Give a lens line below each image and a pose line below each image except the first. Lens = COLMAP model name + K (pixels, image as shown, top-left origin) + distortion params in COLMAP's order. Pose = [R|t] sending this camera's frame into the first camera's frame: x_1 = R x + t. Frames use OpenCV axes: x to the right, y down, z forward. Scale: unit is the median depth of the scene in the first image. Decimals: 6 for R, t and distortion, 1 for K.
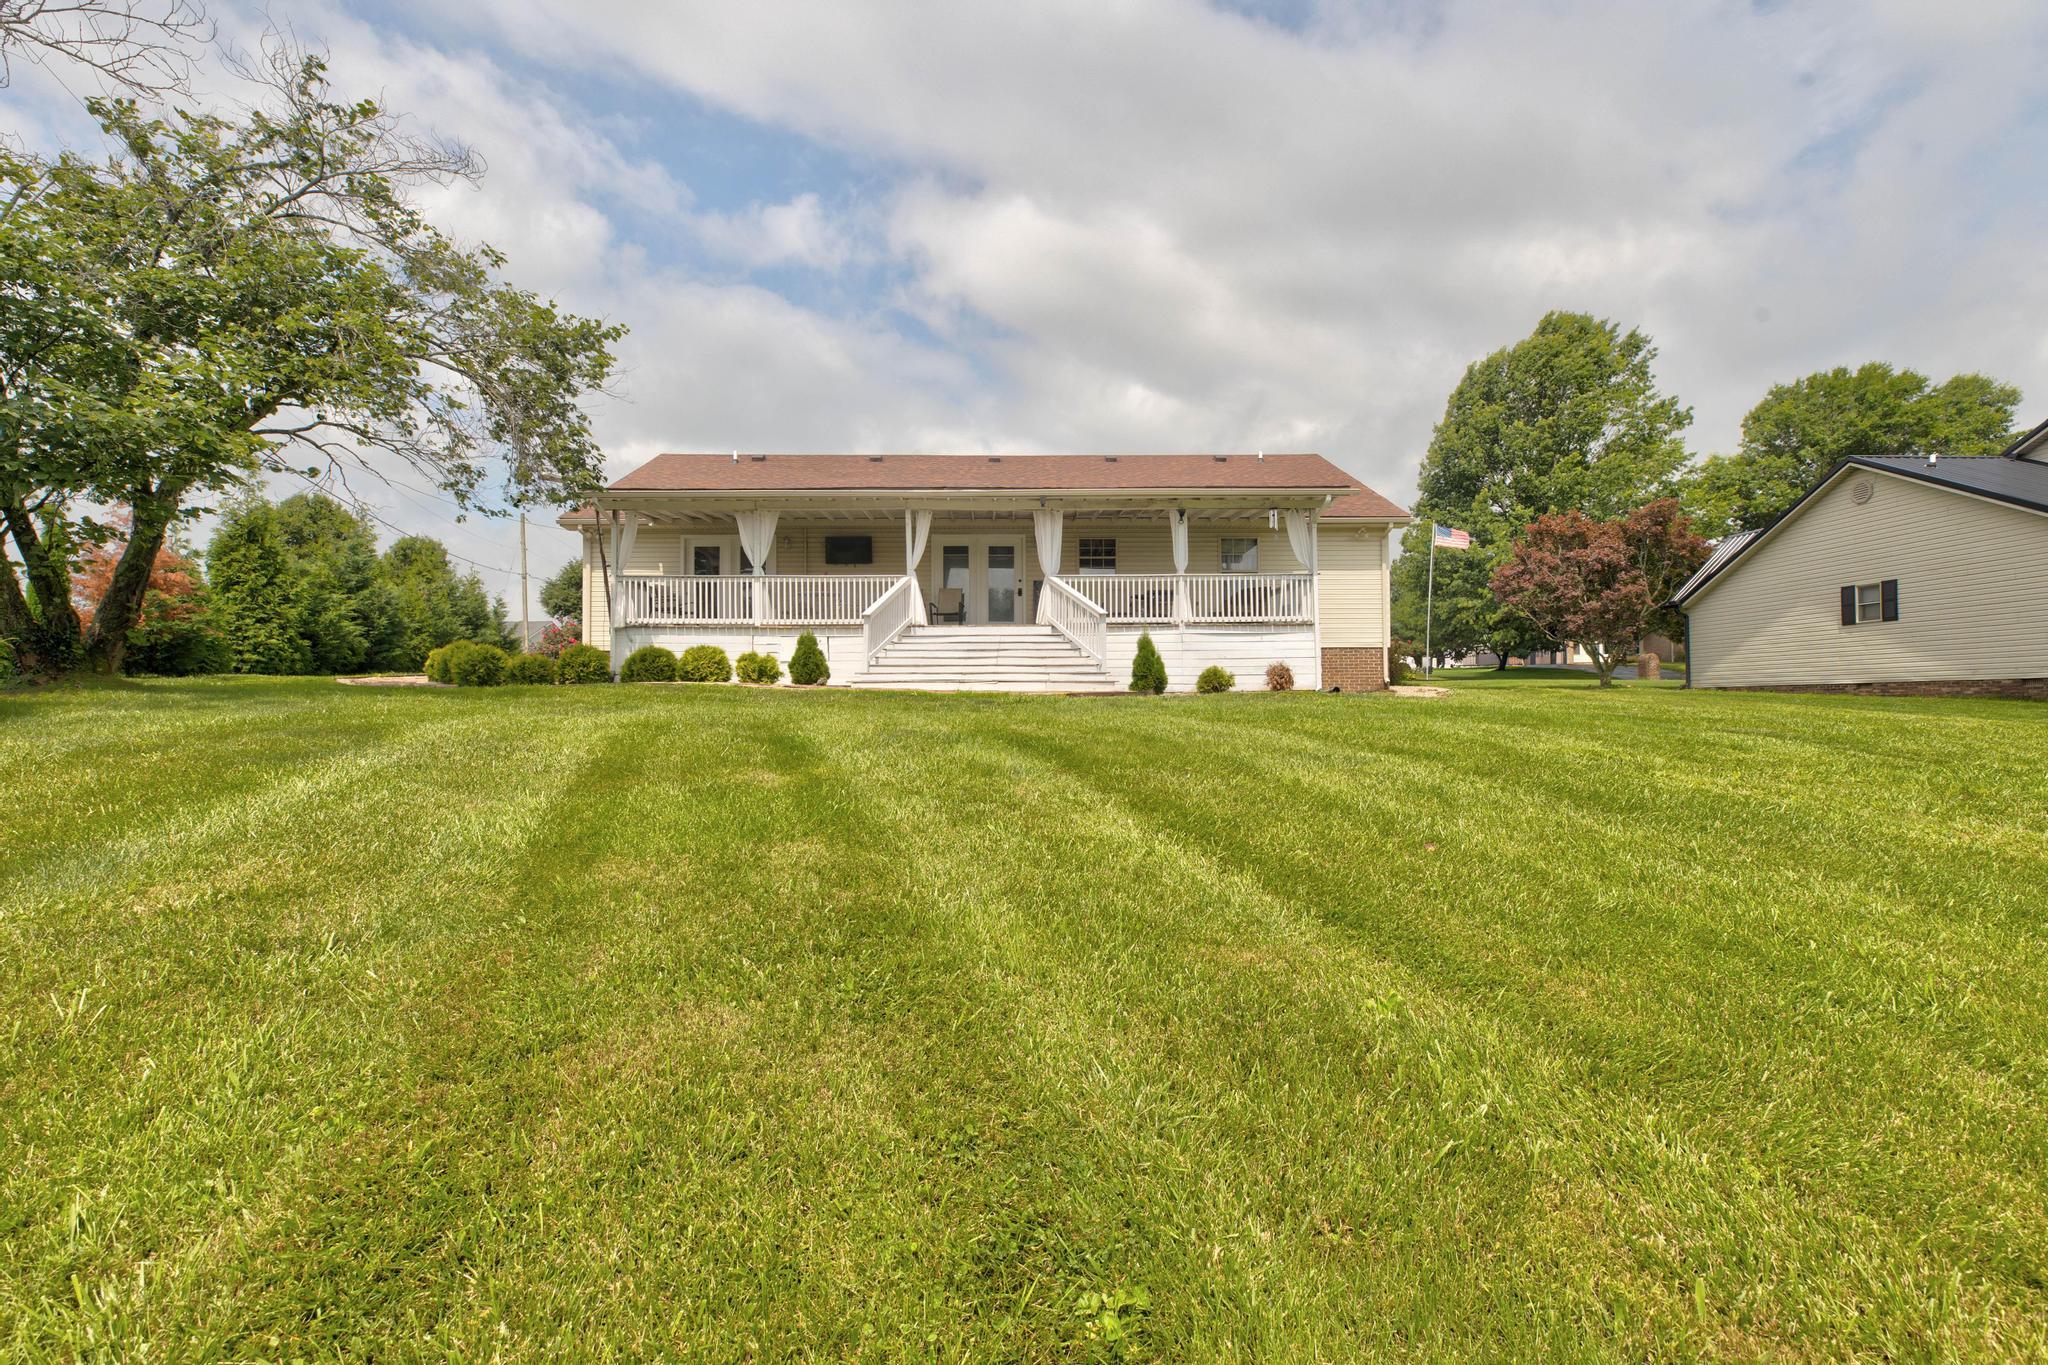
lens RADIAL K [[961.5, 0, 1040.6], [0, 961.5, 658.3], [0, 0, 1]] dist [-0.002431, 0.003695]
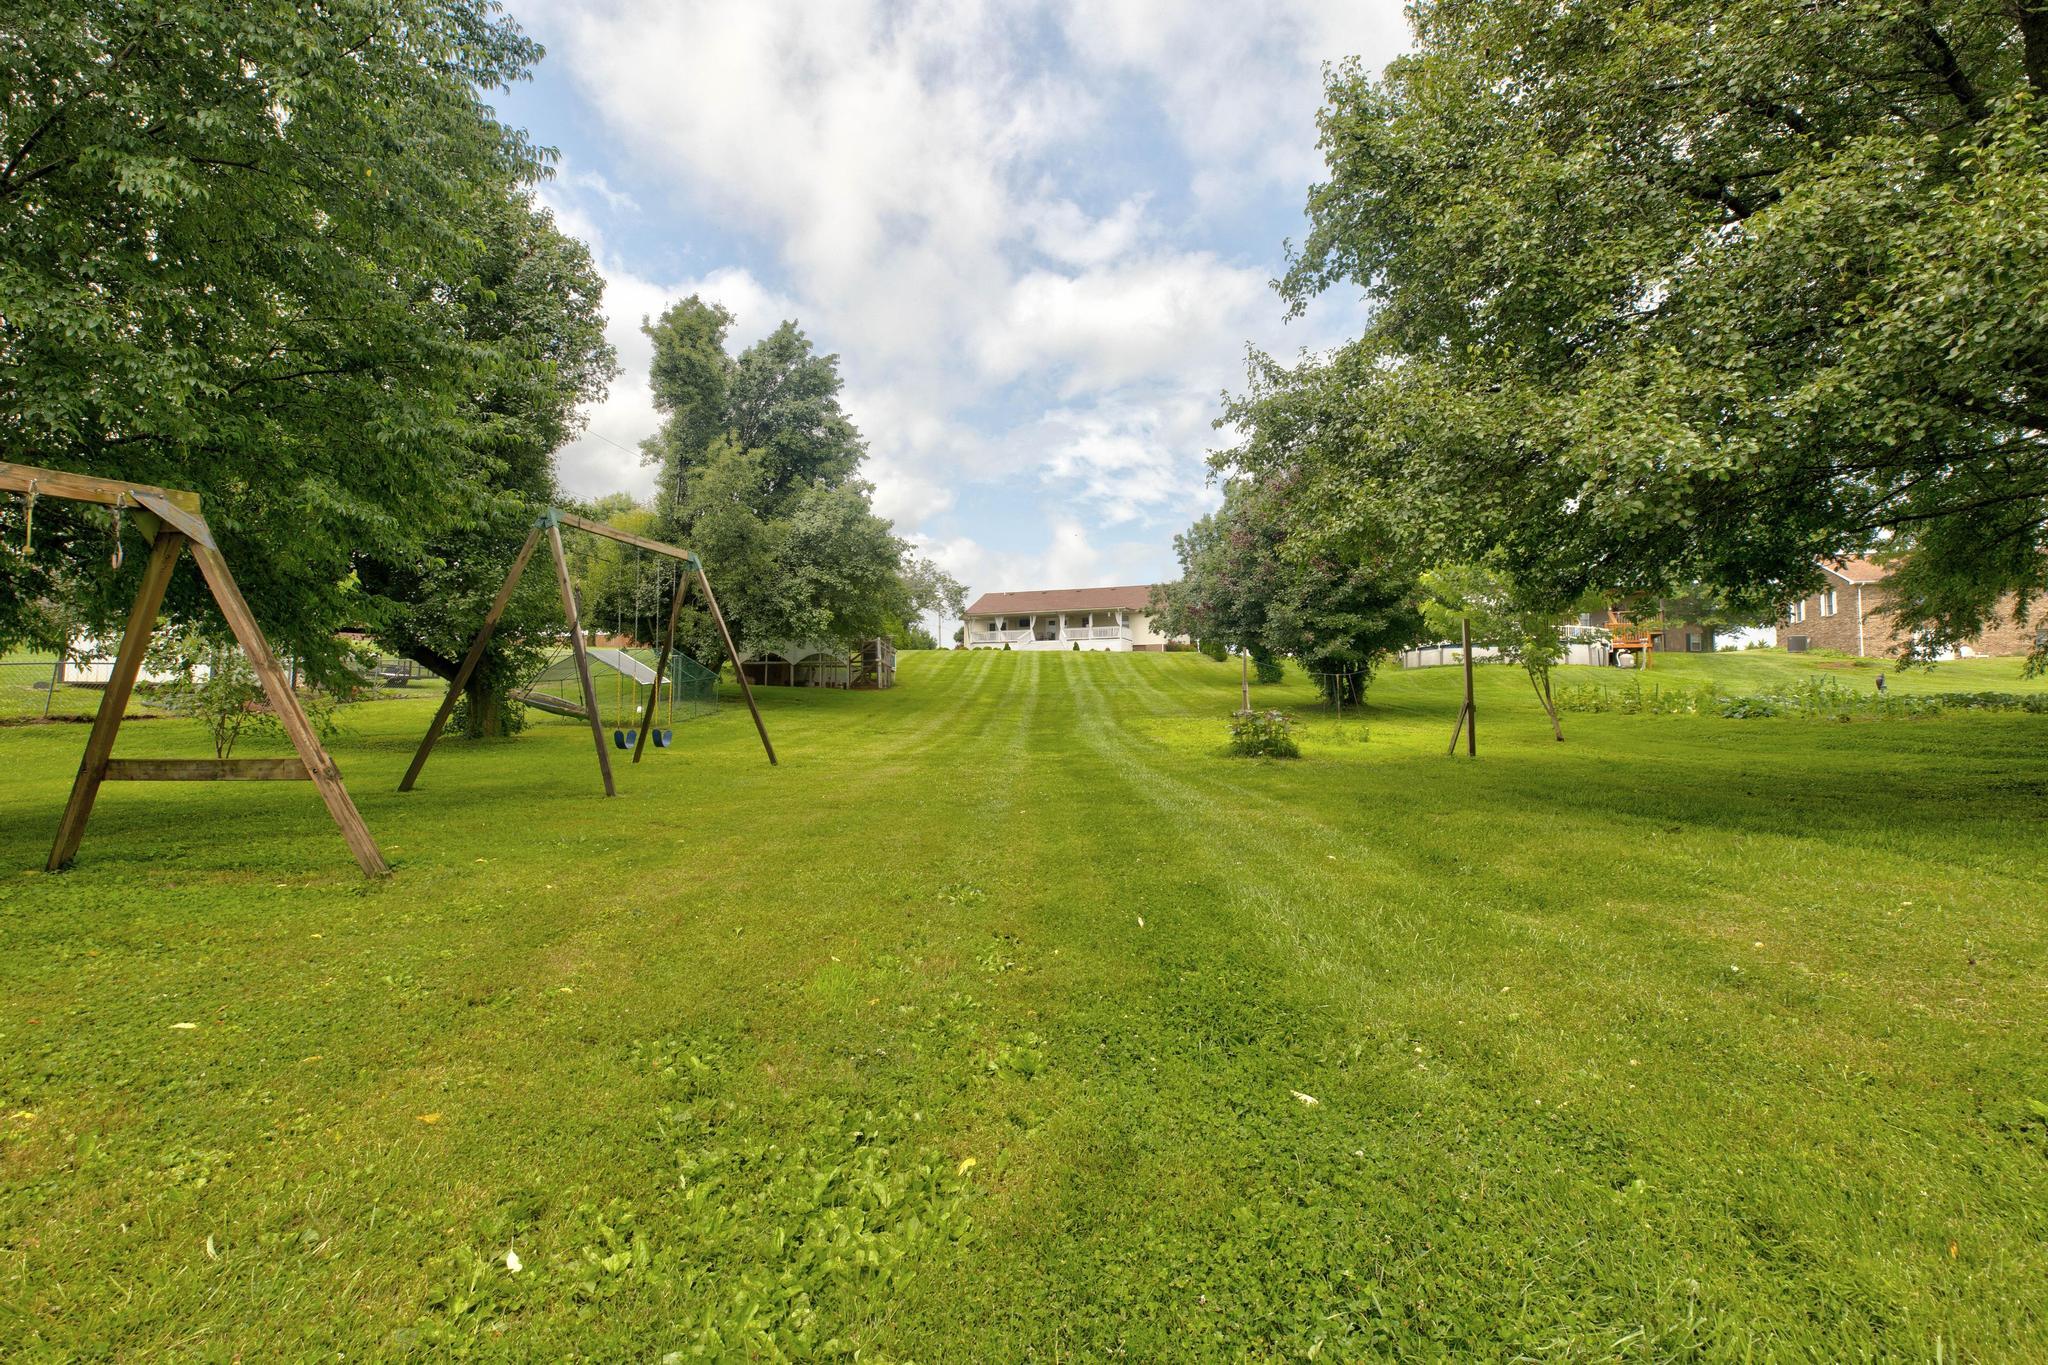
lens RADIAL K [[961.5, 0, 1030.0], [0, 961.5, 700.9], [0, 0, 1]] dist [-0.002431, 0.003695]
pose [[0.929557, -0.007234, -0.368607, 1.328252], [0.012823, 0.999837, 0.012715, 0.166090], [0.368455, -0.016546, 0.929498, -2.786905]]
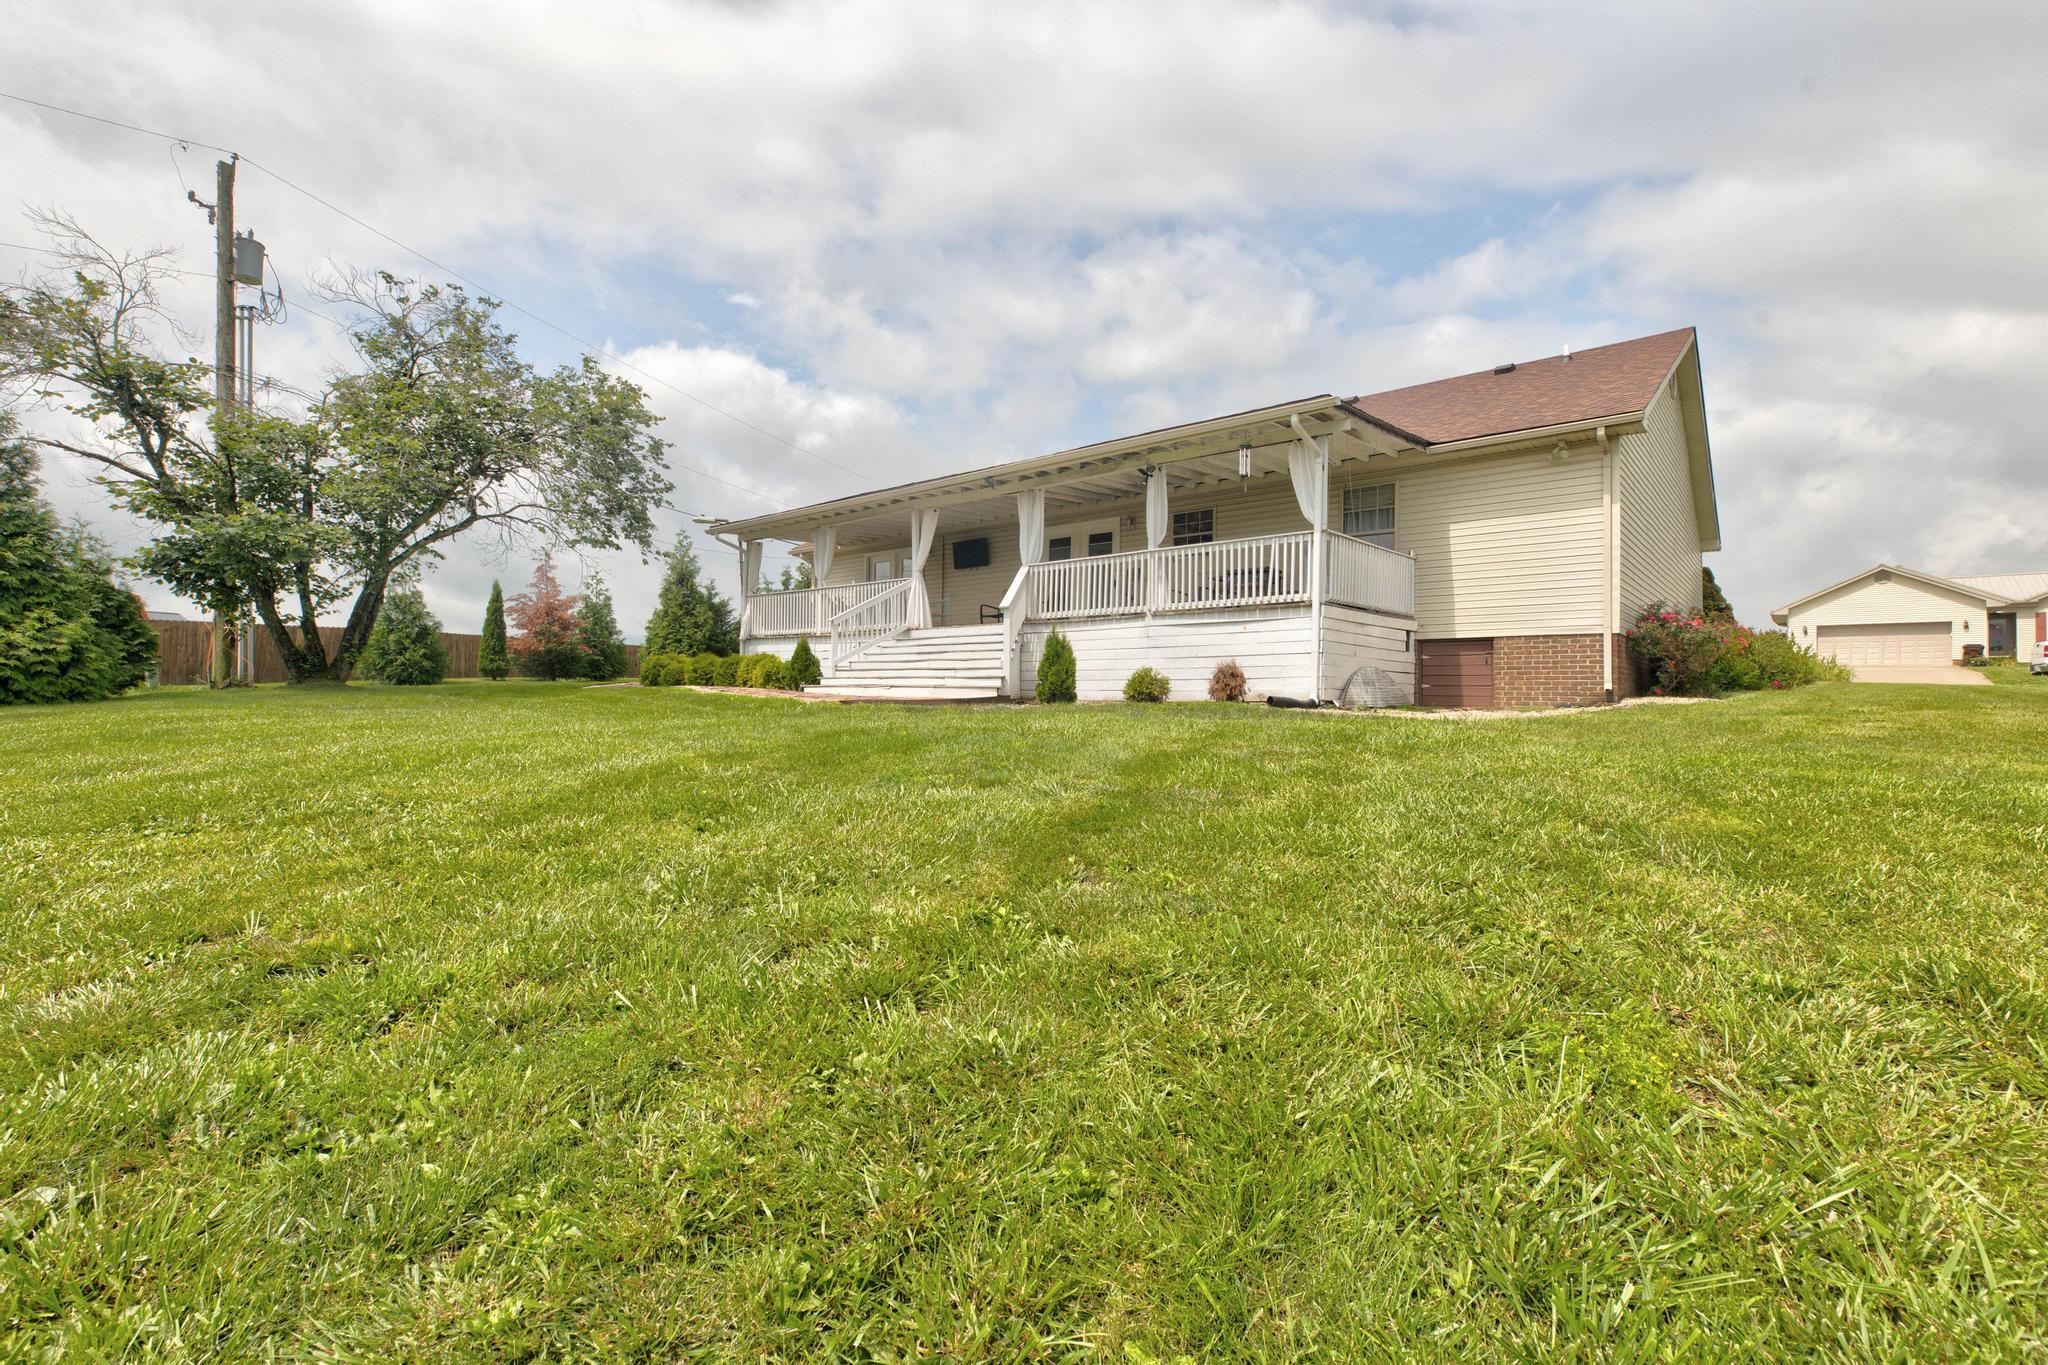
lens RADIAL K [[961.5, 0, 1005.1], [0, 961.5, 686.4], [0, 0, 1]] dist [-0.002431, 0.003695]
pose [[0.738570, 0.003531, -0.674168, 0.523571], [0.016784, 0.999580, 0.023624, 0.002517], [0.673968, -0.028763, 0.738200, 0.306239]]
